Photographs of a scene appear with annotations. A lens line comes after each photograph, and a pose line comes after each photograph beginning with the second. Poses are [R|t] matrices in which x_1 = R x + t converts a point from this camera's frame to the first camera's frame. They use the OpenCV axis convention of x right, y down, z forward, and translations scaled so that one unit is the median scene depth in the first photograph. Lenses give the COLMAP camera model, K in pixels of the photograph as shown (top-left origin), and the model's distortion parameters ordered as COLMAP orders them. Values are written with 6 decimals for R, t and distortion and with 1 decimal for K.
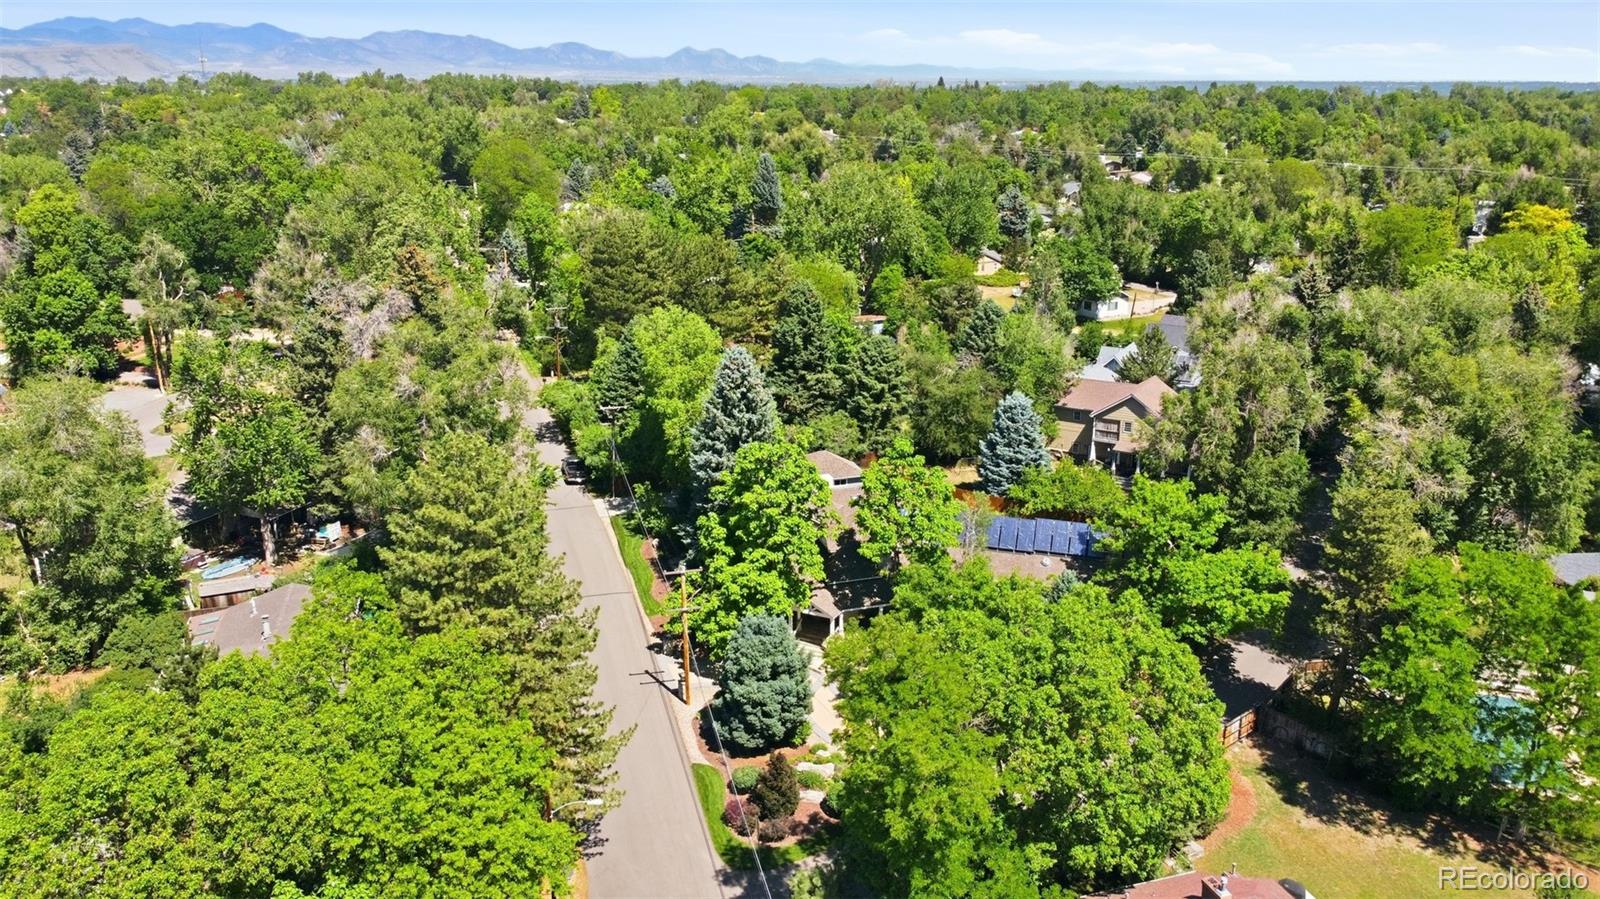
lens RADIAL K [[1219.7, 0, 803.1], [0, 1219.7, 439.5], [0, 0, 1]] dist [0.007620, -0.004711]
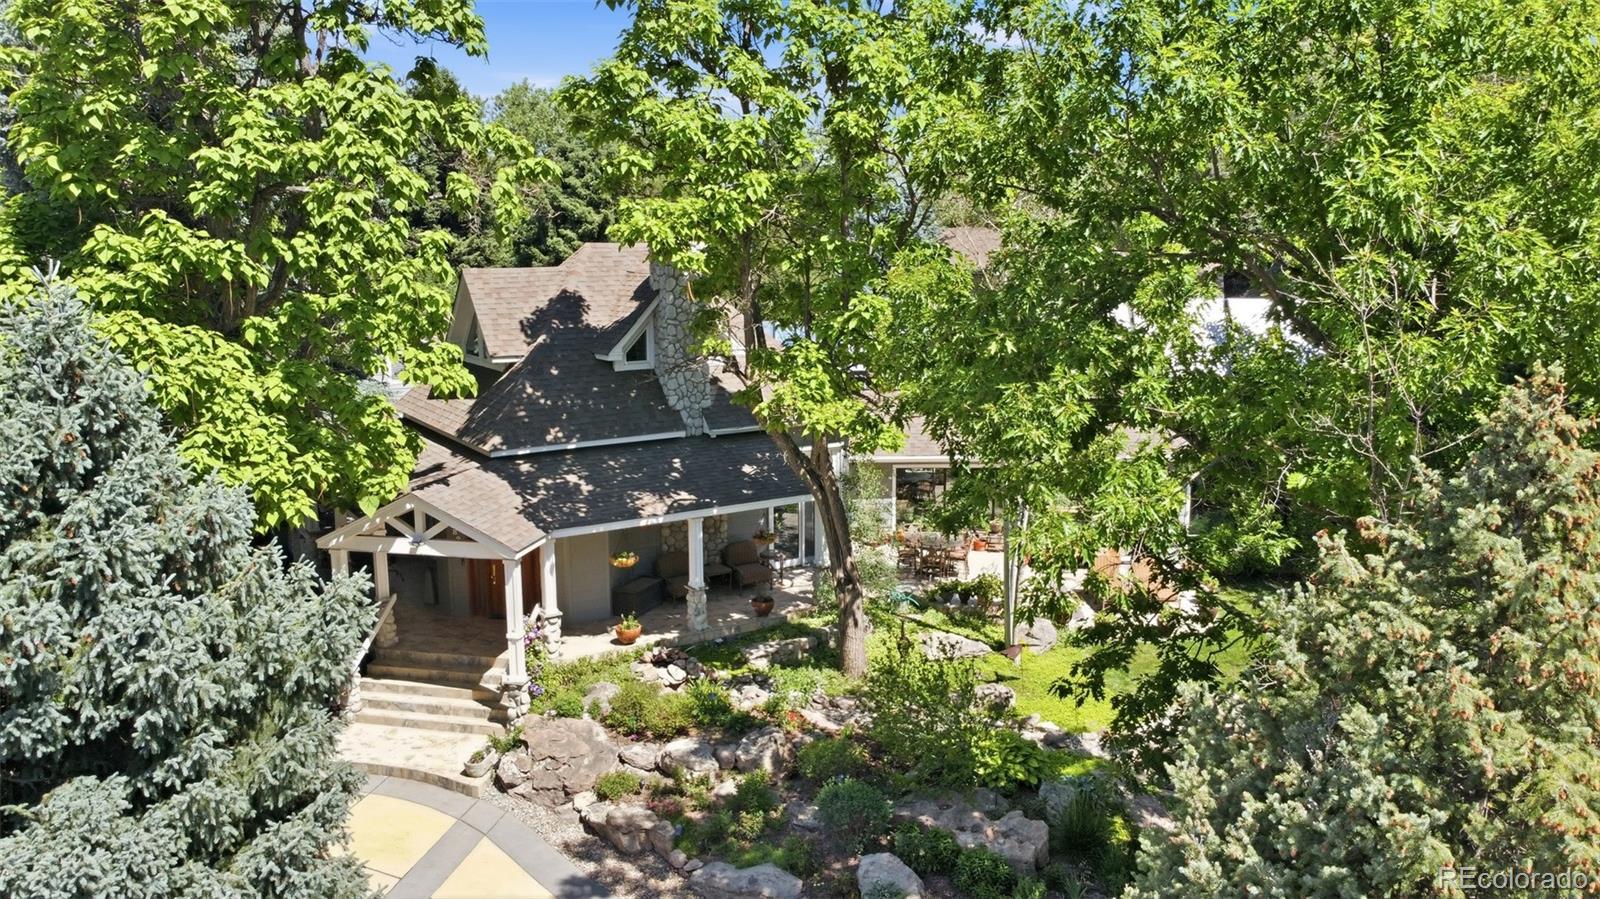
lens RADIAL K [[1219.7, 0, 803.1], [0, 1219.7, 439.5], [0, 0, 1]] dist [0.007620, -0.004711]
pose [[0.966289, -0.049202, 0.252714, 0.020313], [0.078152, 0.991309, -0.105822, 0.158224], [-0.245311, 0.122004, 0.961737, 0.768572]]
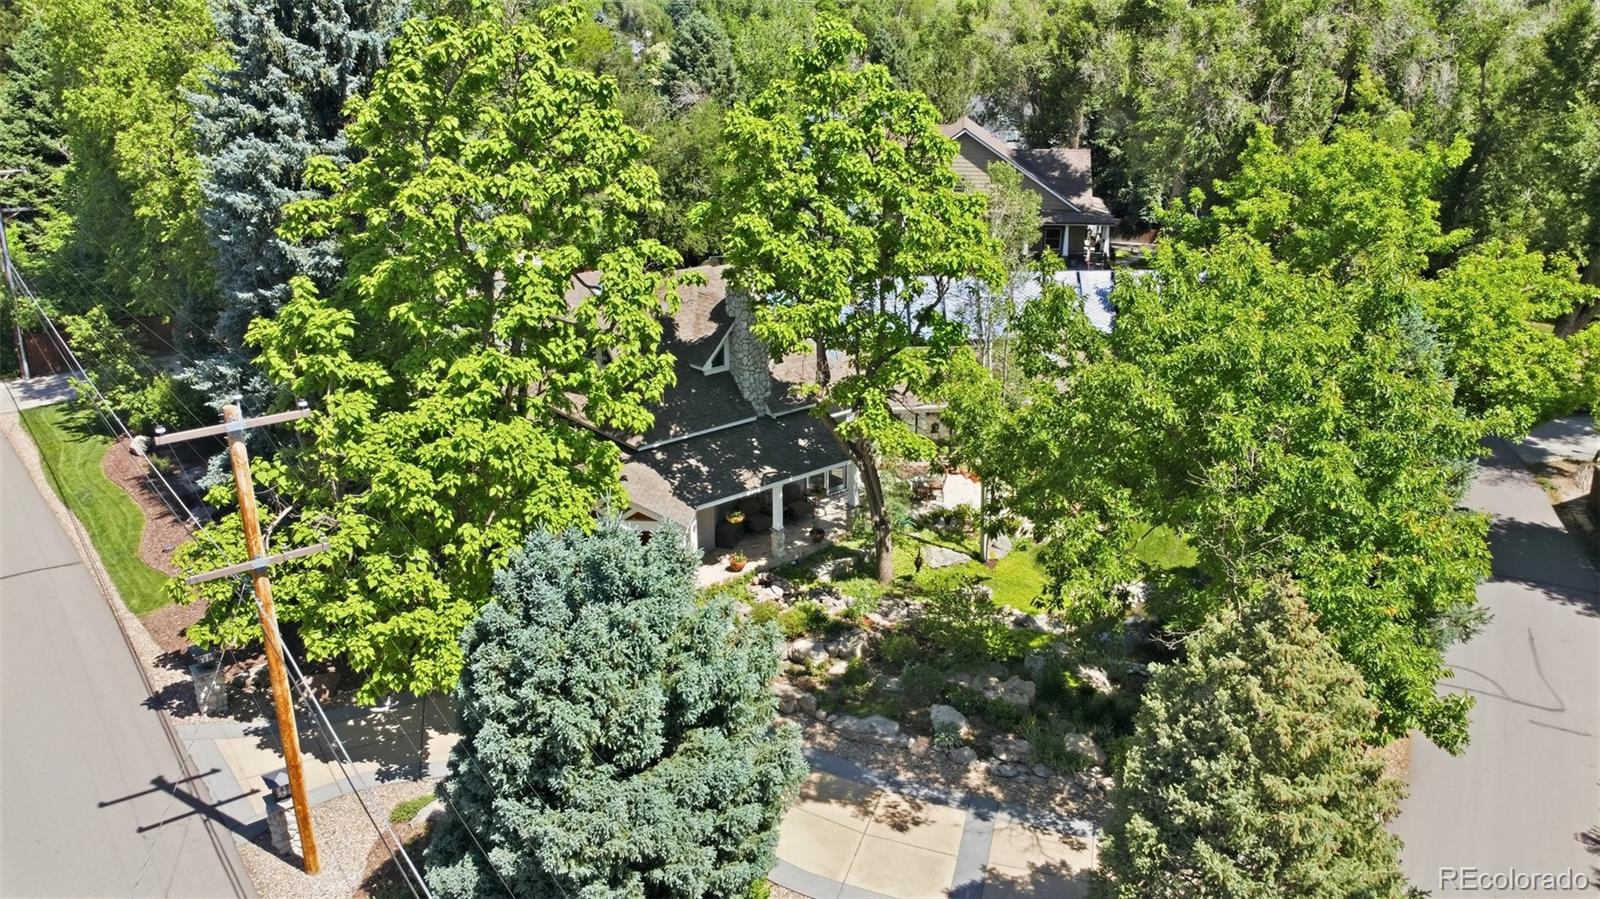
lens RADIAL K [[1219.7, 0, 803.1], [0, 1219.7, 439.5], [0, 0, 1]] dist [0.007620, -0.004711]
pose [[0.925520, -0.131081, 0.355288, -0.073226], [0.112370, 0.990989, 0.072898, 0.098599], [-0.361642, -0.027545, 0.931910, 0.654560]]
